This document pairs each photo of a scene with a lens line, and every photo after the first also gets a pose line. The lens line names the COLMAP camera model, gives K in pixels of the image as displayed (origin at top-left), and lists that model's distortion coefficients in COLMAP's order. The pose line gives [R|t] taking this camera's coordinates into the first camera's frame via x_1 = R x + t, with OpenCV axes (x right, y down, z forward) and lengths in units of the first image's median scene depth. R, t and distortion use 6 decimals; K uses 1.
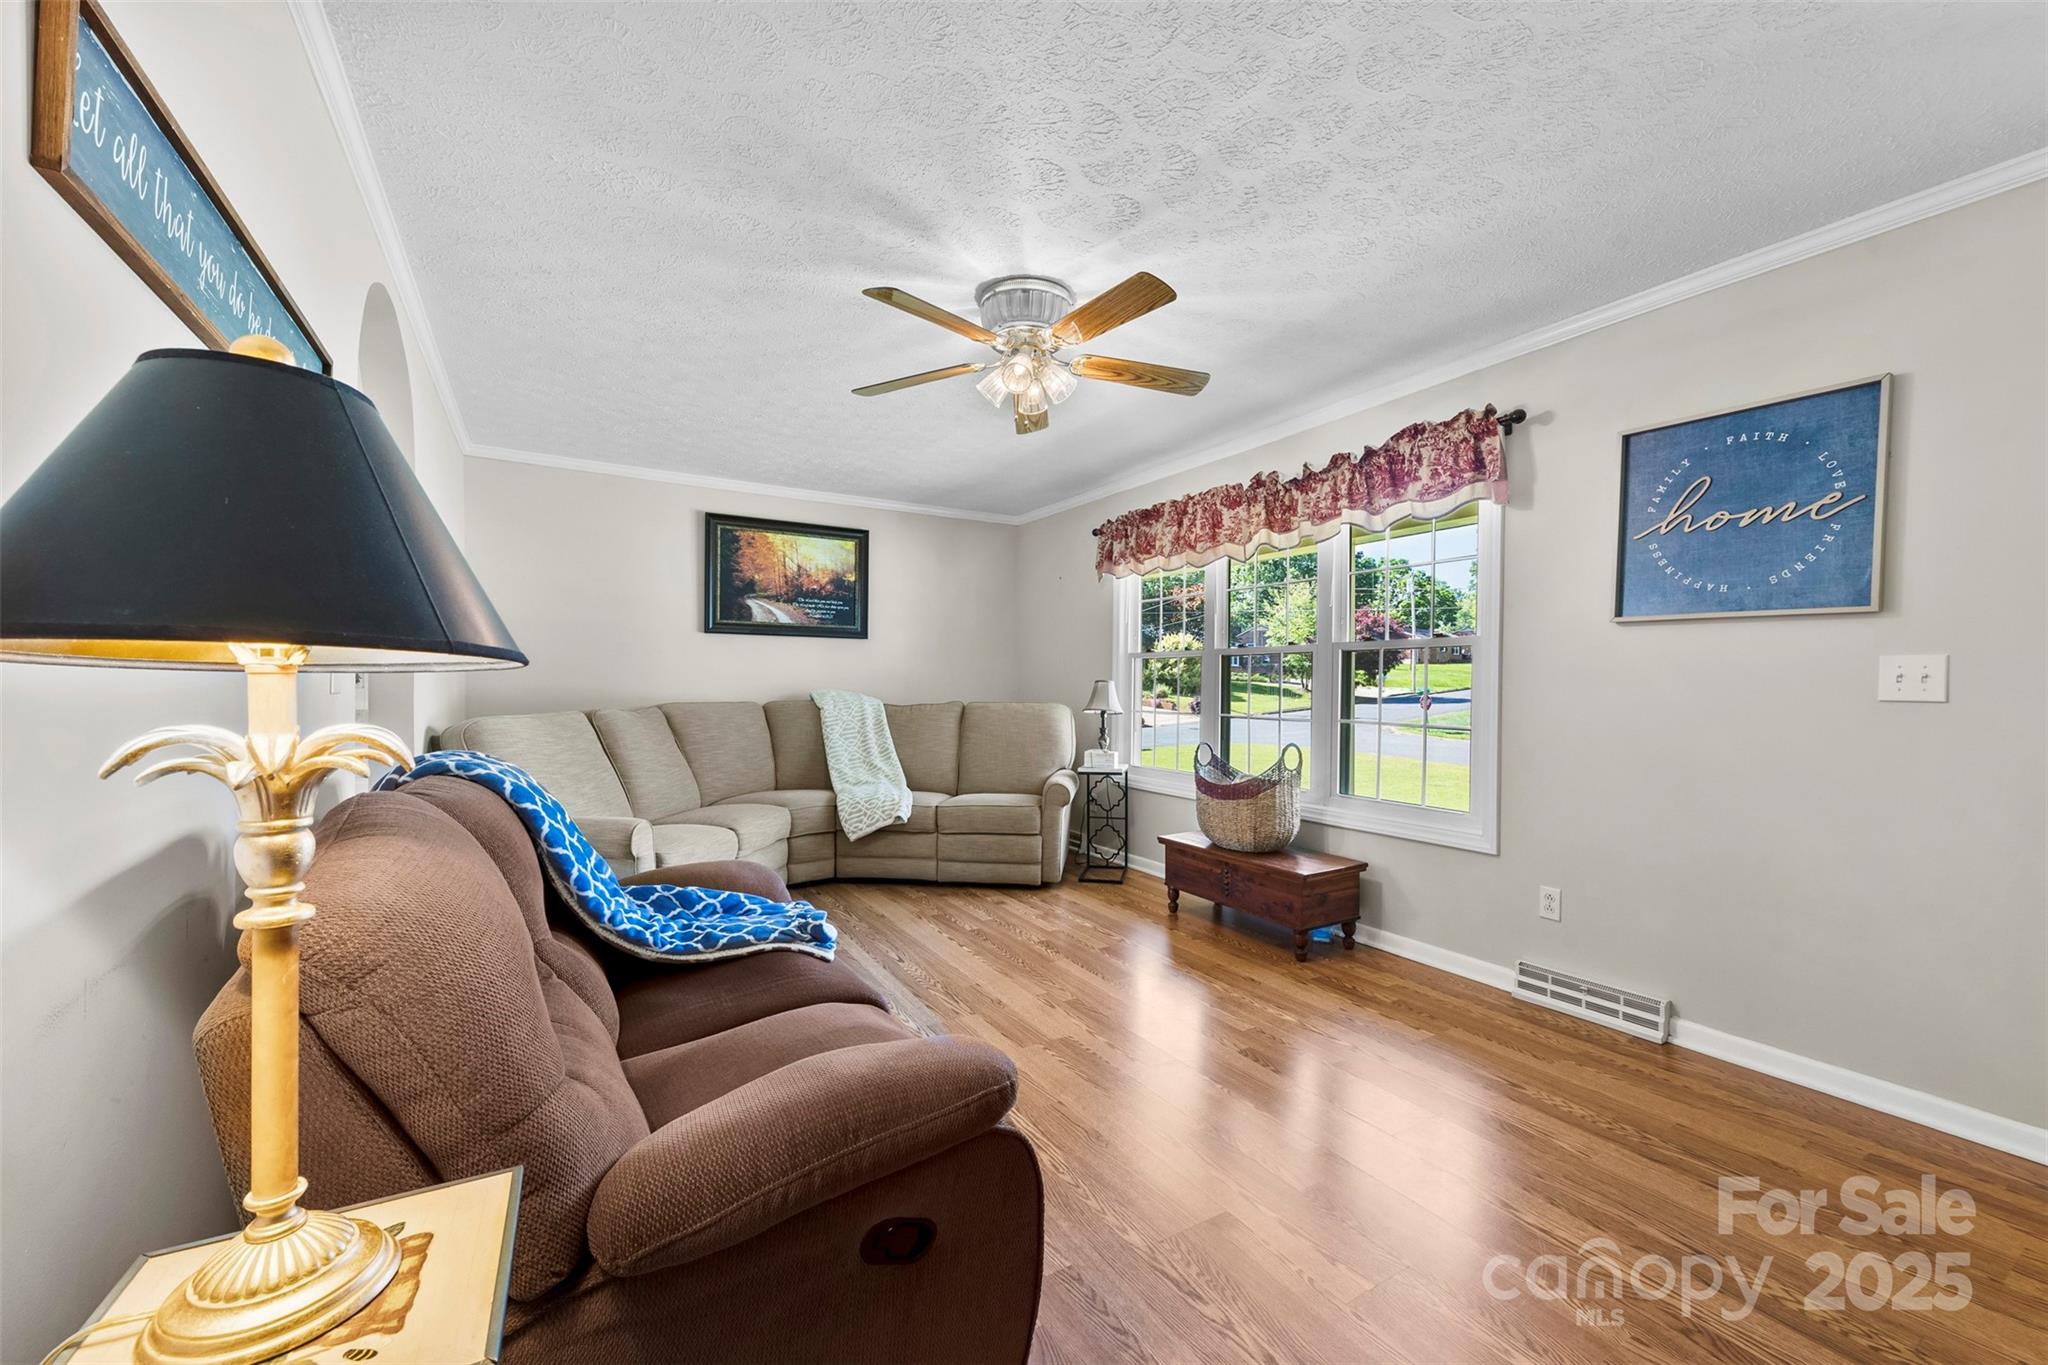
lens RADIAL K [[793.4, 0, 1027.3], [0, 793.4, 691.5], [0, 0, 1]] dist [0.015150, -0.003967]
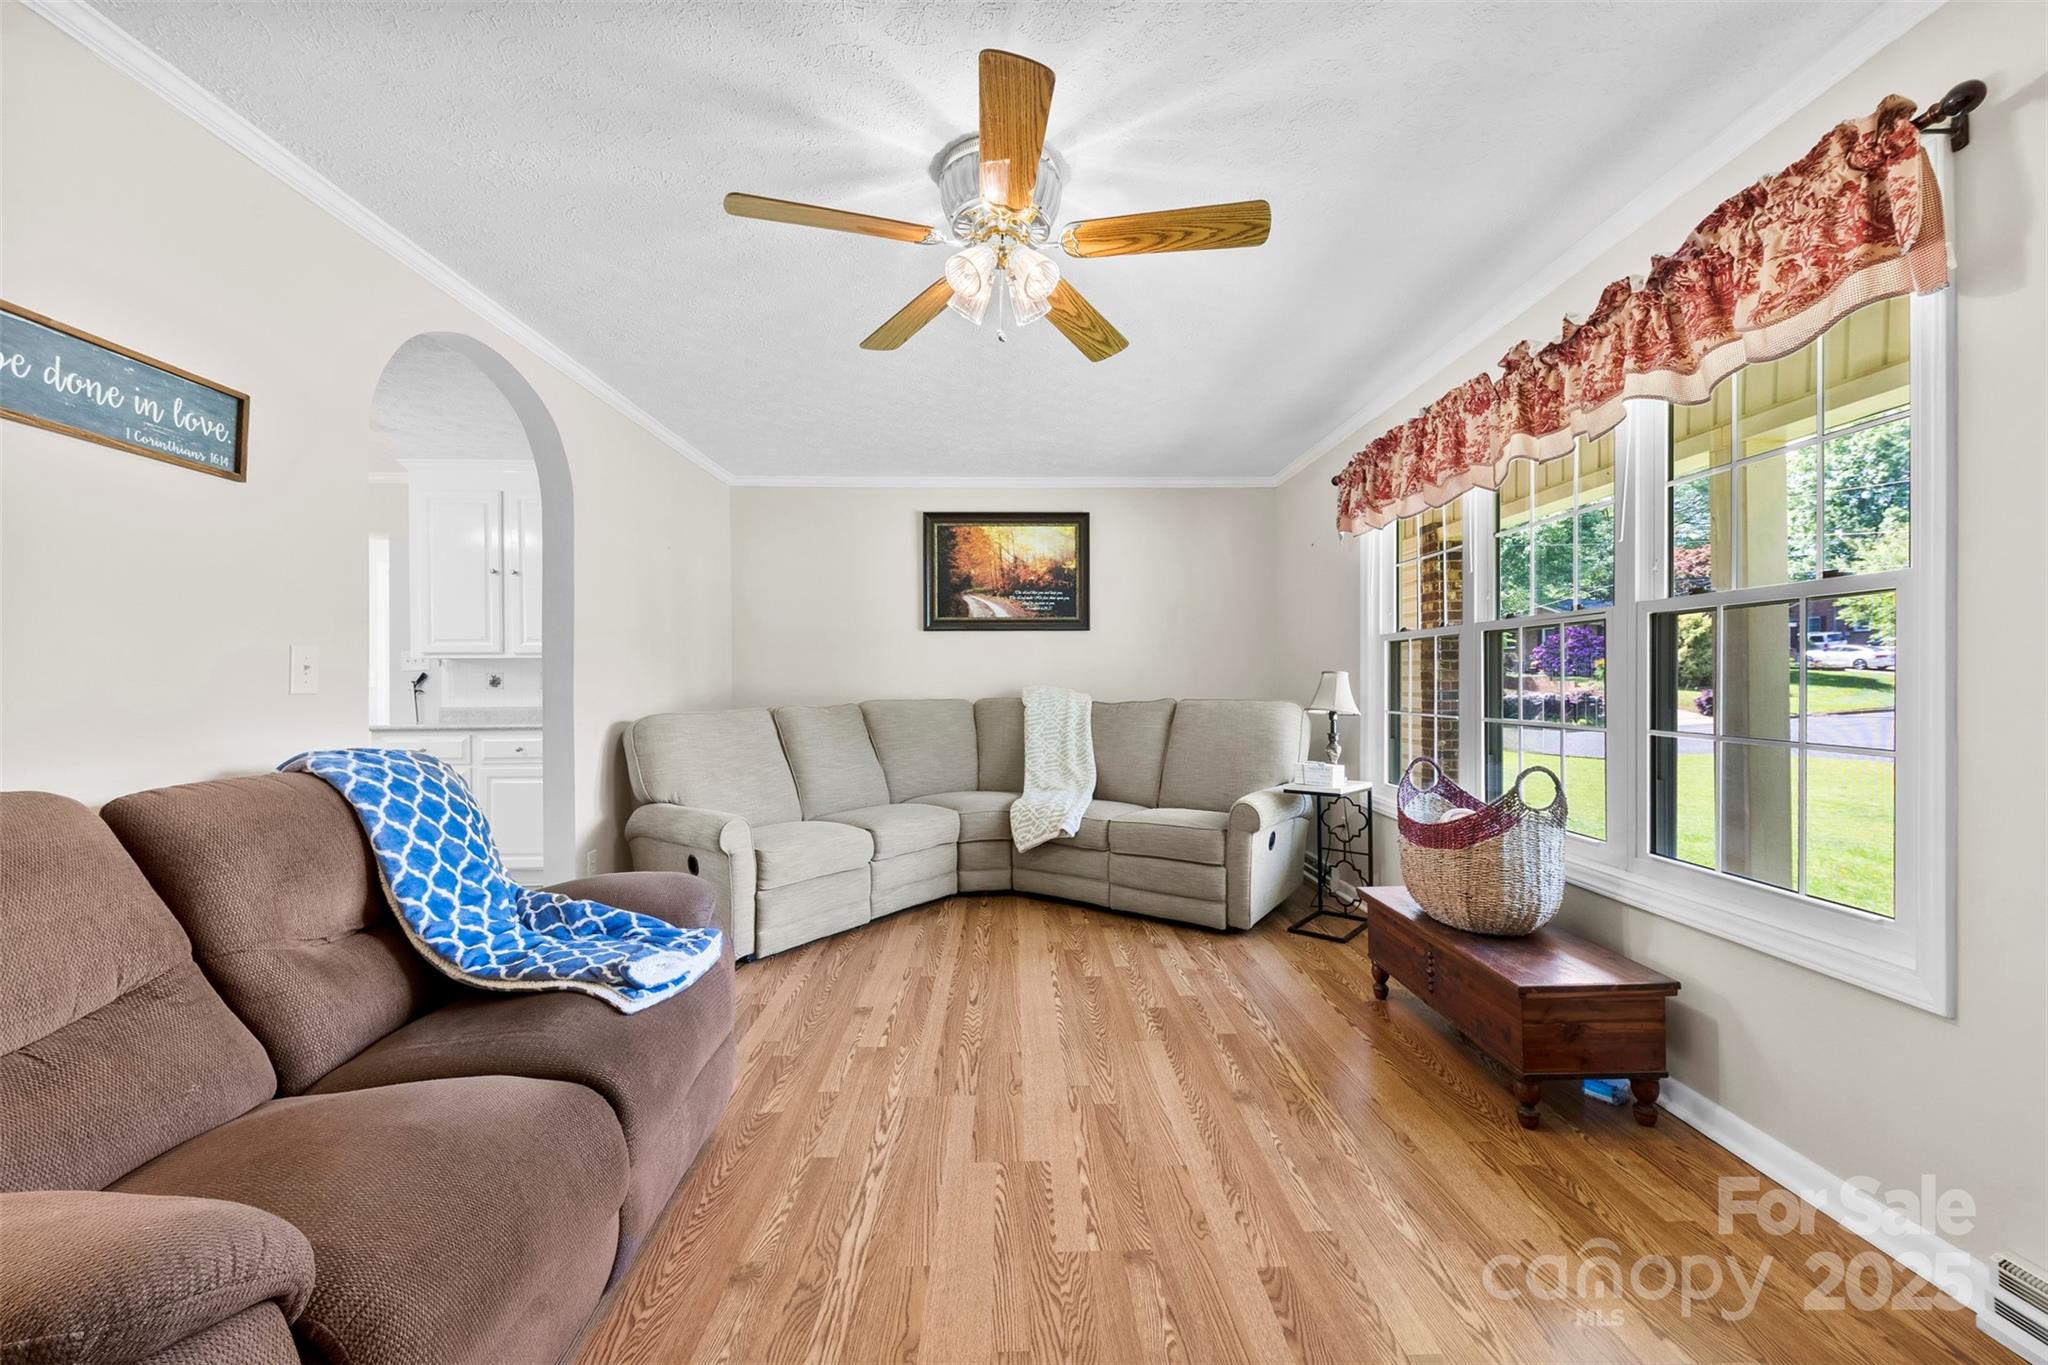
lens RADIAL K [[793.4, 0, 1033.2], [0, 793.4, 680.6], [0, 0, 1]] dist [0.015150, -0.003967]
pose [[0.875185, -0.010962, -0.483664, 0.258879], [0.006910, 0.999925, -0.010158, 0.001031], [0.483739, 0.005548, 0.875195, 0.230819]]
